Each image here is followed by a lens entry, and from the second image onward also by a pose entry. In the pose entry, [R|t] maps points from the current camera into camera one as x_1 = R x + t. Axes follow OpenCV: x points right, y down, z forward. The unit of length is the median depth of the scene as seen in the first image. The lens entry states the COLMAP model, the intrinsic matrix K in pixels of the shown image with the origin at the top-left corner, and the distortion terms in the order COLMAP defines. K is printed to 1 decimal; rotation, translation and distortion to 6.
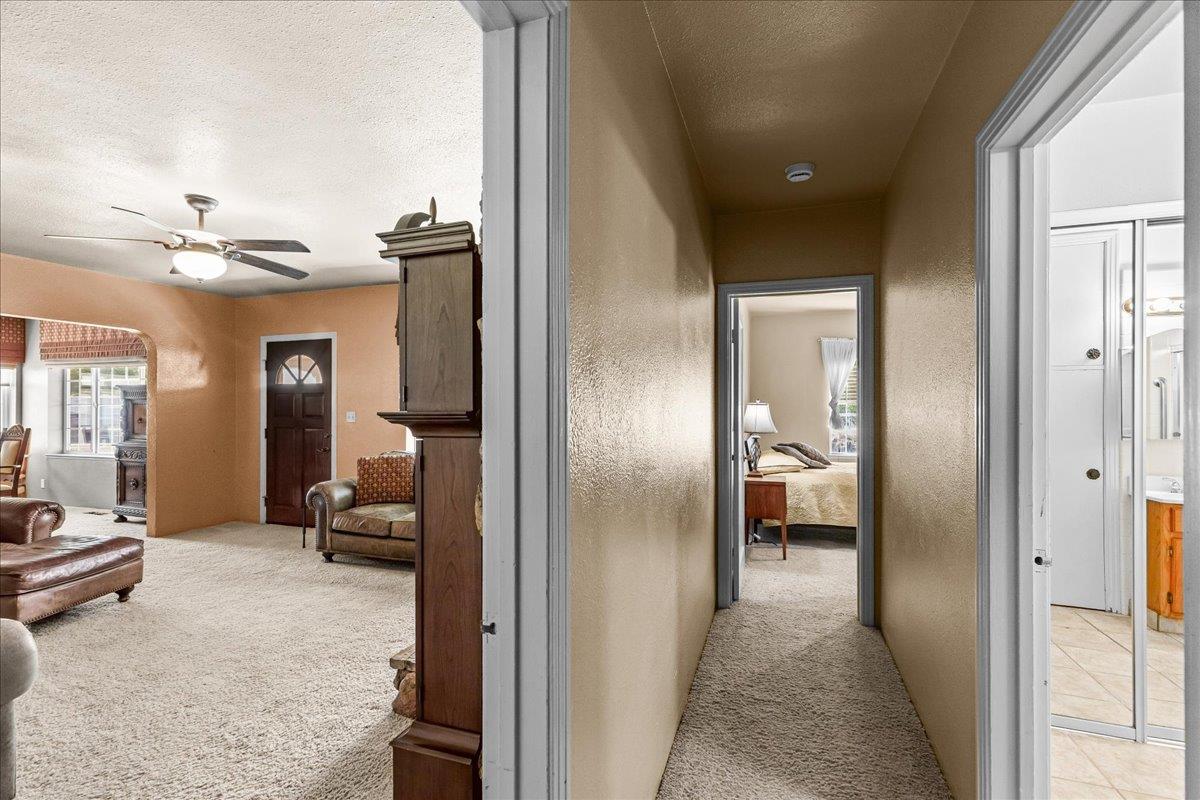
lens RADIAL K [[544.0, 0, 603.3], [0, 544.0, 401.5], [0, 0, 1]] dist [0.002606, 0.000152]
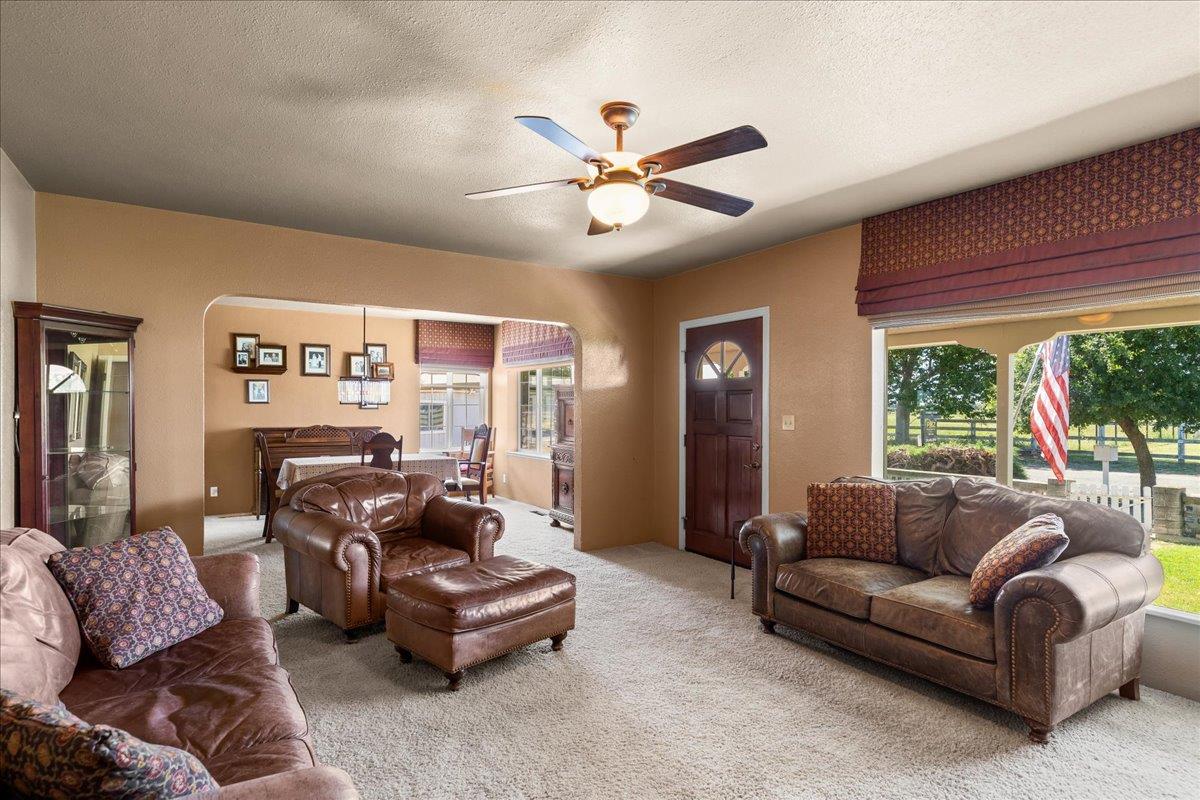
lens RADIAL K [[639.6, 0, 600.0], [0, 639.6, 400.0], [0, 0, 1]] dist [-0.000782, -0.000149]
pose [[0.782287, -0.003382, -0.622908, -0.150600], [-0.000633, 0.999980, -0.006224, 0.004629], [0.622917, 0.005264, 0.782270, 0.209704]]
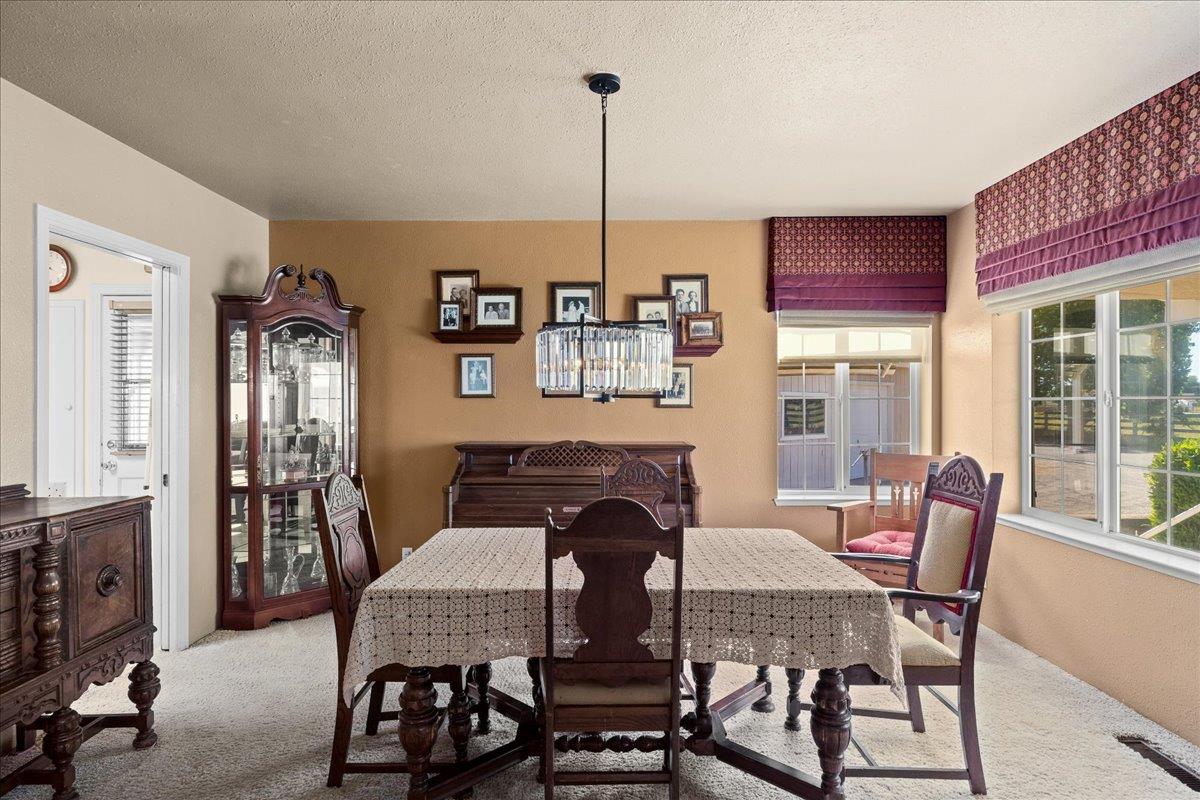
lens RADIAL K [[639.6, 0, 600.0], [0, 639.6, 400.0], [0, 0, 1]] dist [-0.000782, -0.000149]
pose [[0.314741, -0.001029, -0.949177, -0.992130], [0.004033, 0.999992, 0.000253, 0.008176], [0.949169, -0.003908, 0.314742, 0.853653]]
